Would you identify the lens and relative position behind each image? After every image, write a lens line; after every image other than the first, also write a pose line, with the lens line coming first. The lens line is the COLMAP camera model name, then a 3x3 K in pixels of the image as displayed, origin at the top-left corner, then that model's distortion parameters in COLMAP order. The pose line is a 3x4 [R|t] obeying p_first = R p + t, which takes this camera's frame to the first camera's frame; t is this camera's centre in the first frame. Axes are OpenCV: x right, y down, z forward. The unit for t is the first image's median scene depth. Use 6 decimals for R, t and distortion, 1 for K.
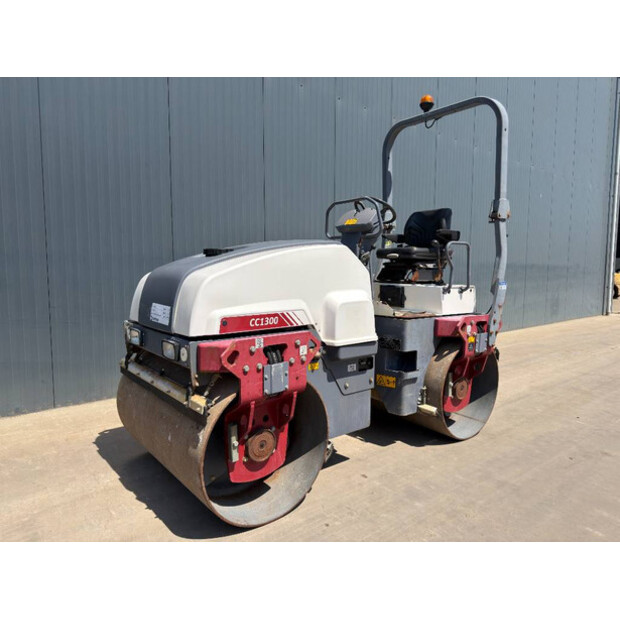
lens RADIAL K [[442.7, 0, 310.0], [0, 442.7, 310.0], [0, 0, 1]] dist [0.043758, -0.003106]
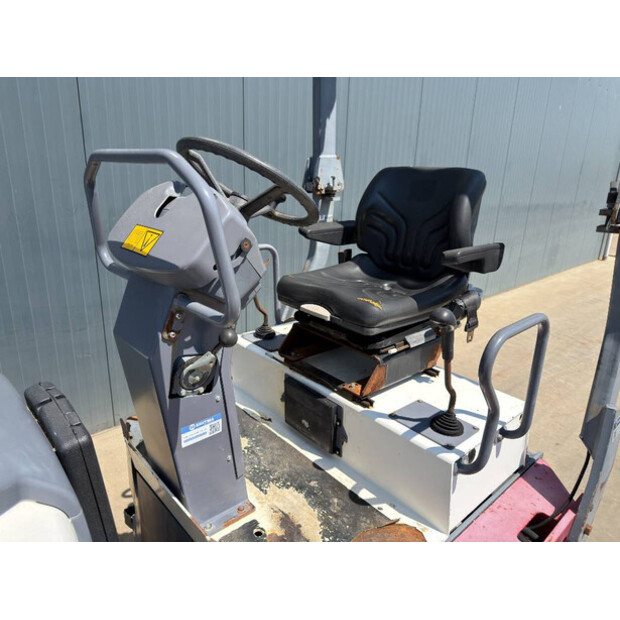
lens RADIAL K [[442.7, 0, 310.0], [0, 442.7, 310.0], [0, 0, 1]] dist [0.043758, -0.003106]
pose [[0.997408, 0.009501, 0.071322, 0.158729], [-0.023811, 0.978976, 0.202581, -0.196869], [-0.067898, -0.203754, 0.976665, 0.665721]]
